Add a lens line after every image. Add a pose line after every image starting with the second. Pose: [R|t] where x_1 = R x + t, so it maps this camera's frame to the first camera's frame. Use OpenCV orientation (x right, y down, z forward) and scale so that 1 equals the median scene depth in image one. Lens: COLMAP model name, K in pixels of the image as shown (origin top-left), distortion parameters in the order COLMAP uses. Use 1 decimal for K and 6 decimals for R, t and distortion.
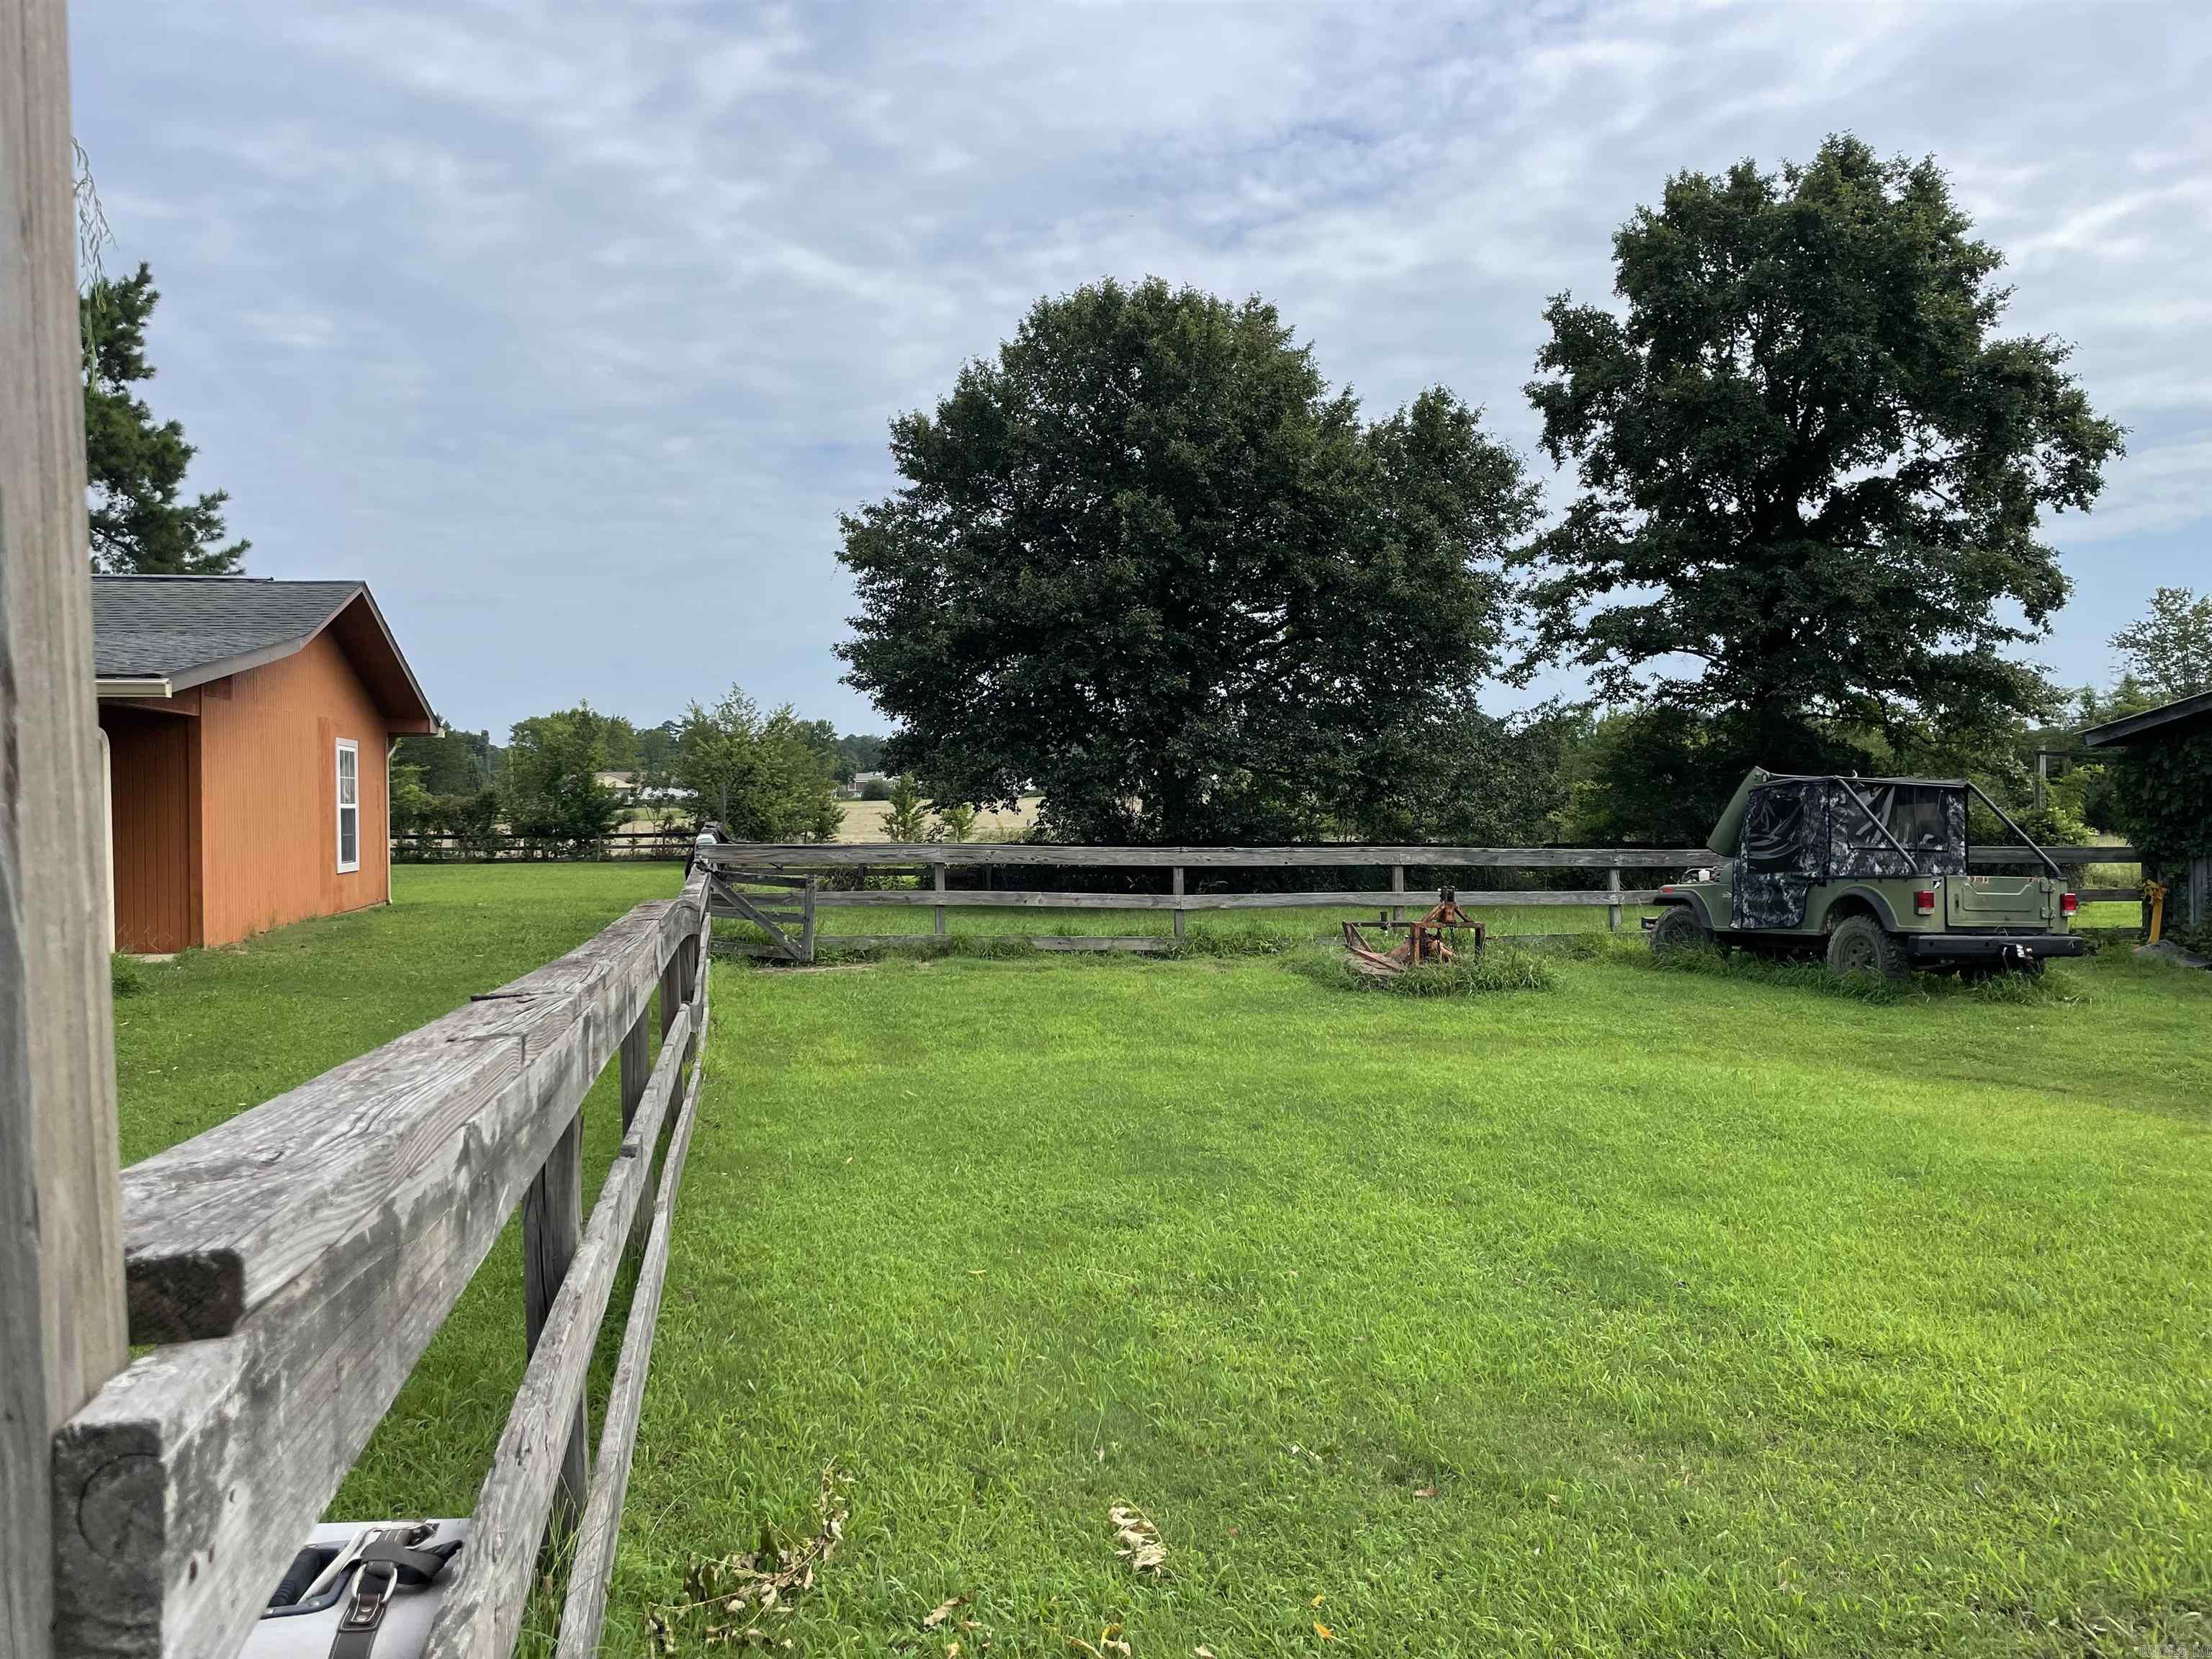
lens RADIAL K [[1671.8, 0, 1067.3], [0, 1671.8, 801.5], [0, 0, 1]] dist [0.071589, -0.095781]
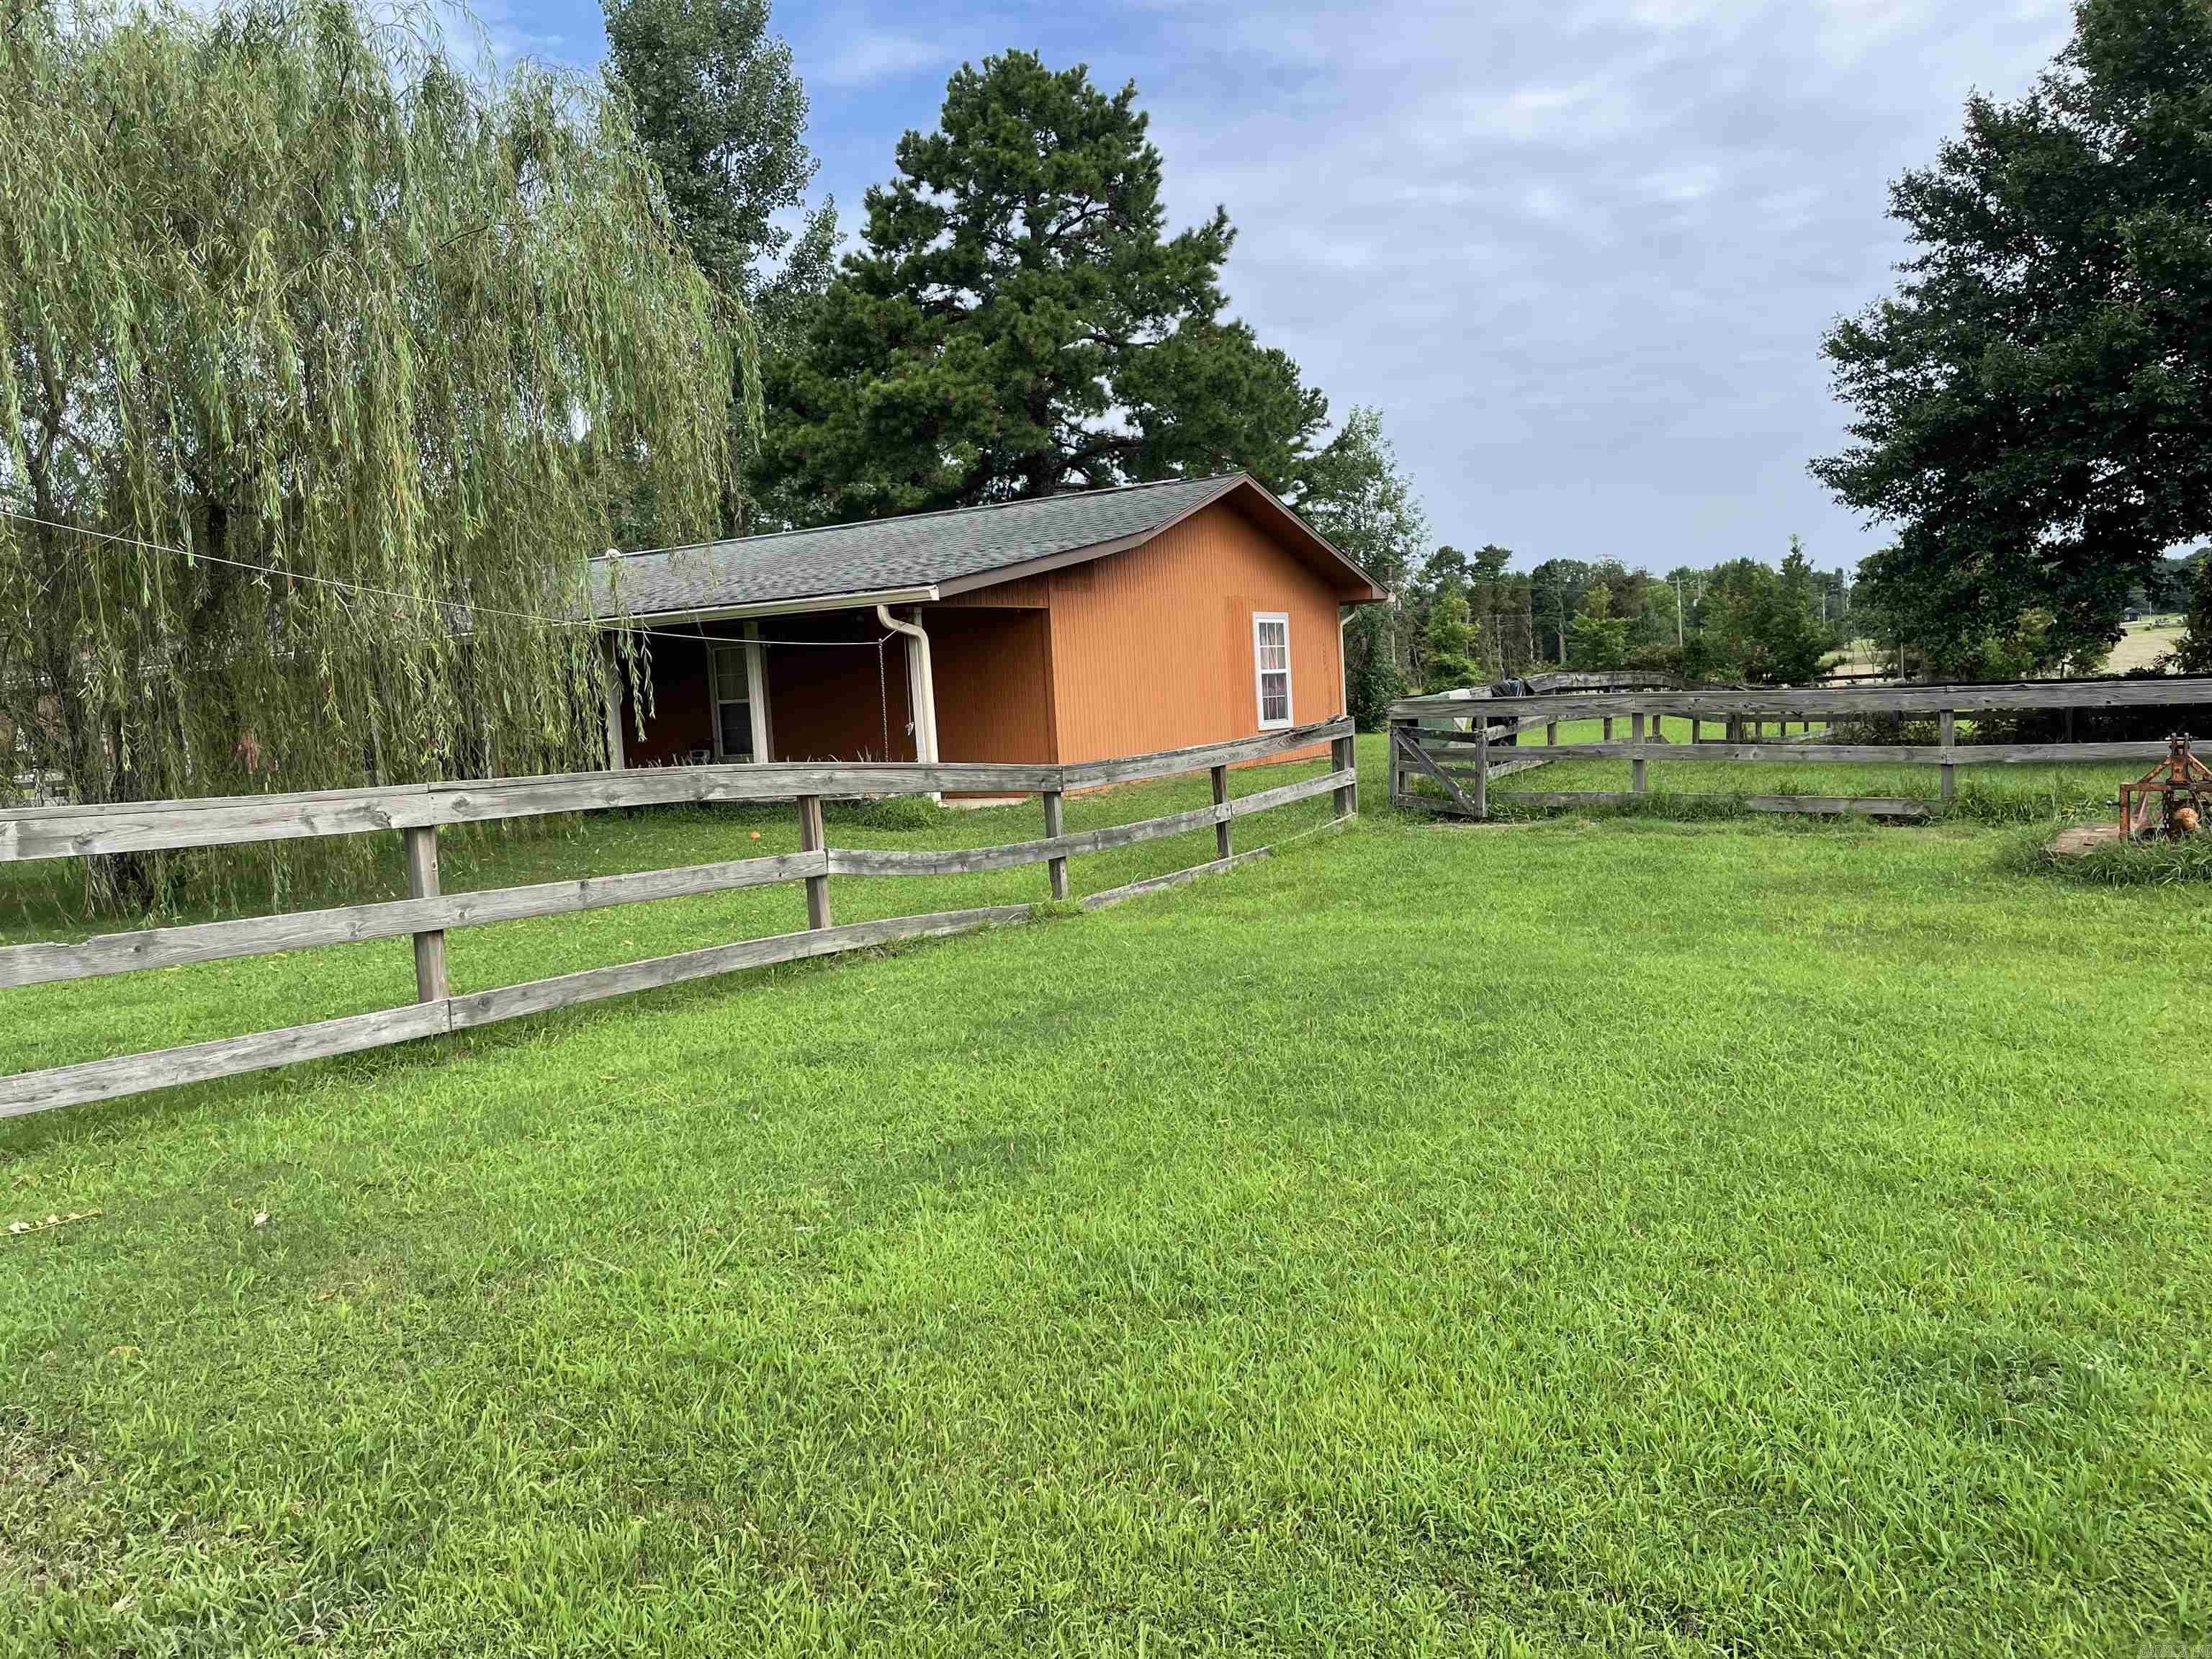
lens RADIAL K [[1671.8, 0, 1115.6], [0, 1671.8, 823.6], [0, 0, 1]] dist [0.071589, -0.095781]
pose [[0.705831, 0.025969, -0.707904, 0.239687], [0.048776, 0.995174, 0.085141, 0.003035], [0.706699, -0.094624, 0.701158, 0.097912]]
